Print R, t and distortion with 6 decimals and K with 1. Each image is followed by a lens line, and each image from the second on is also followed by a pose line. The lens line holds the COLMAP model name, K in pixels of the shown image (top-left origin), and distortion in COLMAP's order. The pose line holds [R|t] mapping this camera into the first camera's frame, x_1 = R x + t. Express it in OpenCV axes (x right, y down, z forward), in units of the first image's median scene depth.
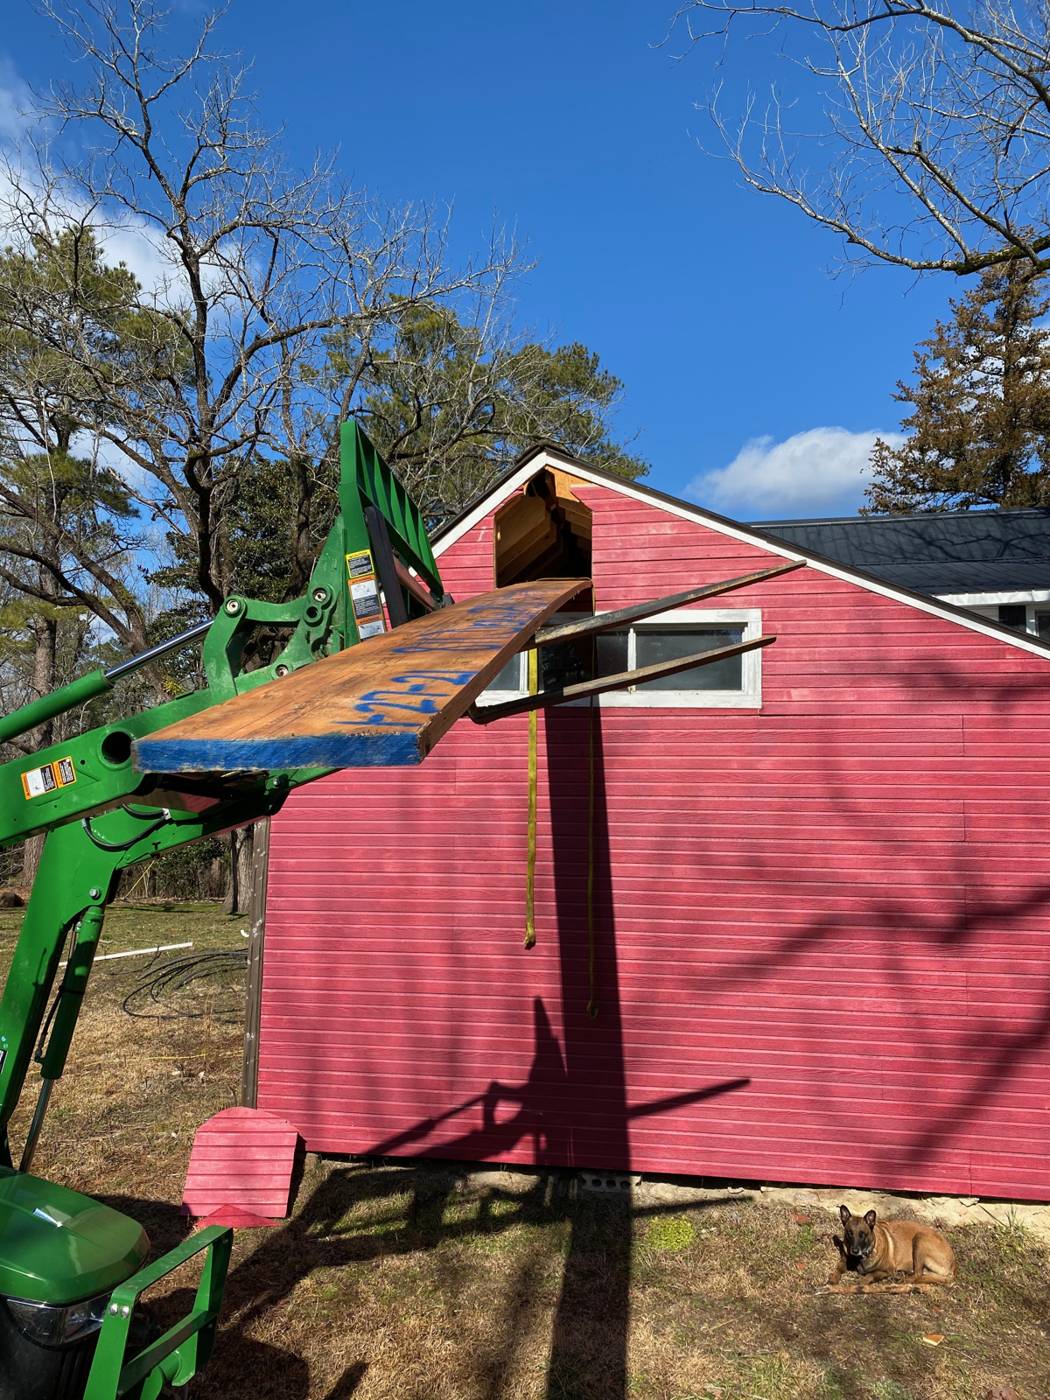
lens RADIAL K [[1073.0, 0, 524.4], [0, 1073.0, 682.3], [0, 0, 1]] dist [0.013350, -0.007607]
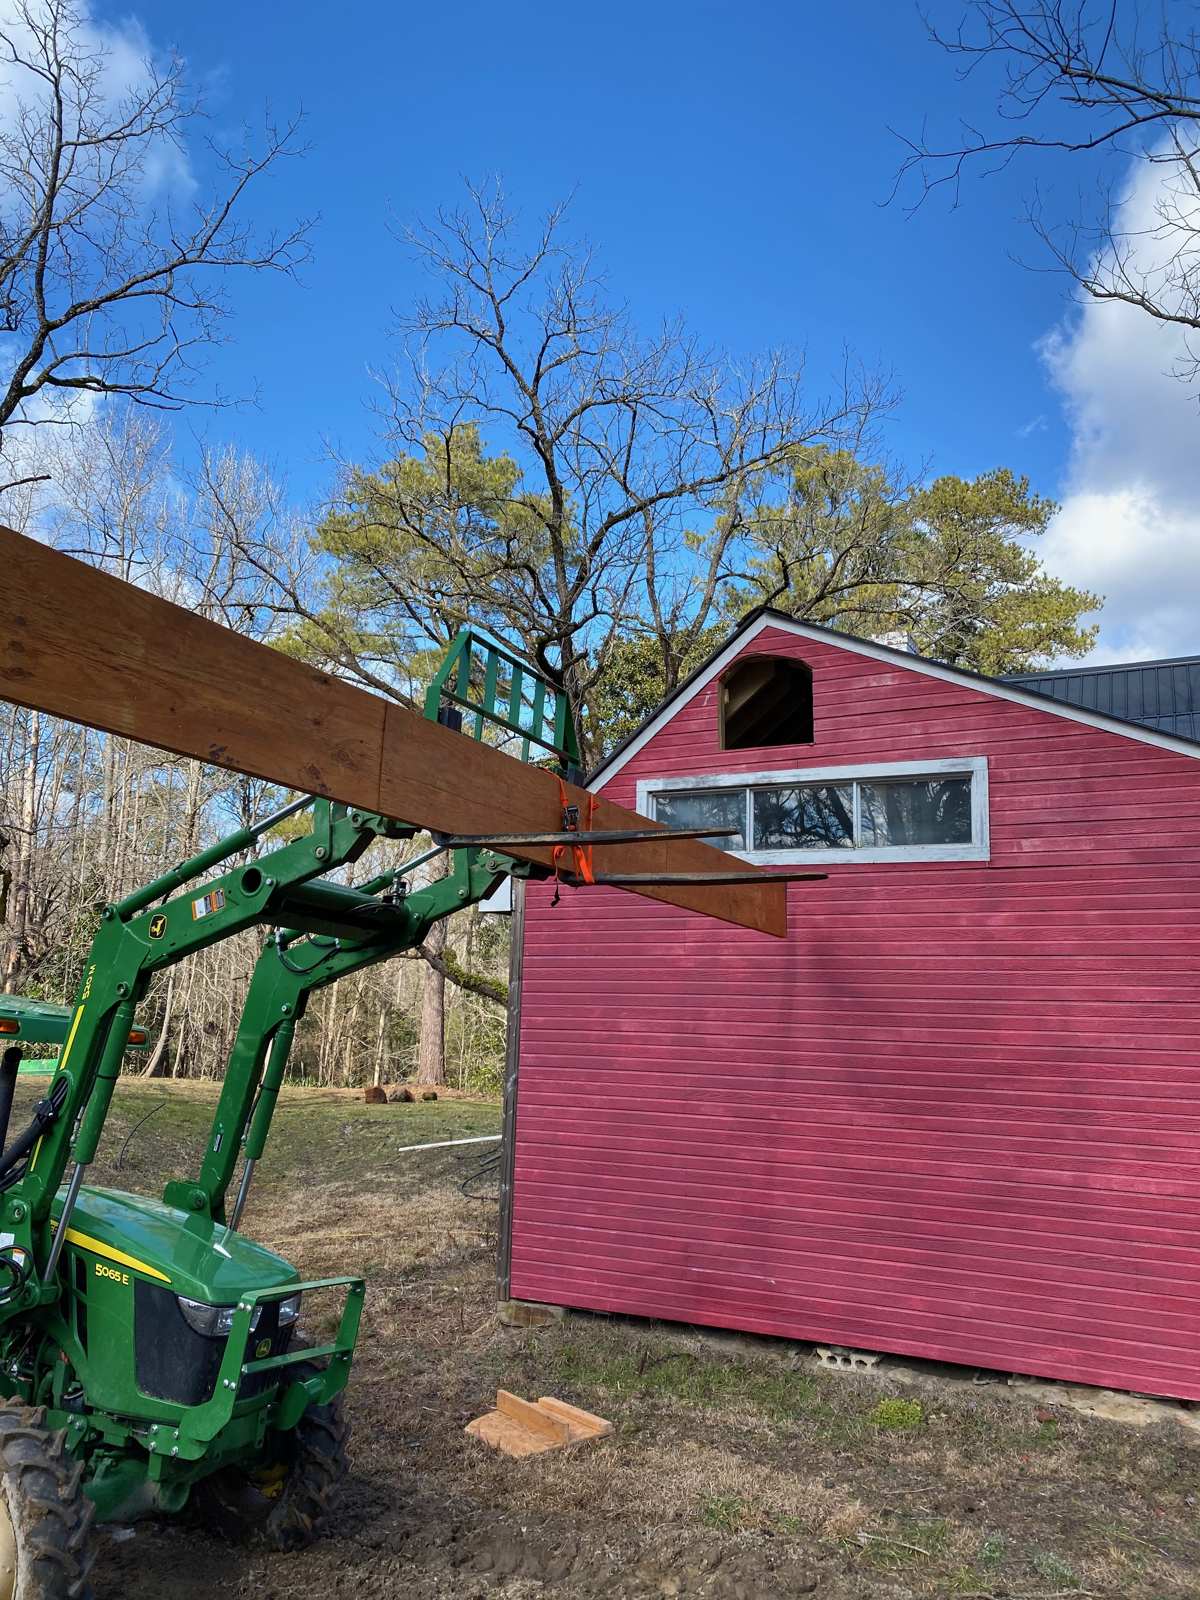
lens RADIAL K [[1247.7, 0, 600.2], [0, 1247.7, 788.6], [0, 0, 1]] dist [0.005947, 0.006666]
pose [[0.947454, -0.044599, -0.316769, 0.245522], [0.021190, 0.996809, -0.076964, 0.037862], [0.319190, 0.066208, 0.945375, -0.154369]]
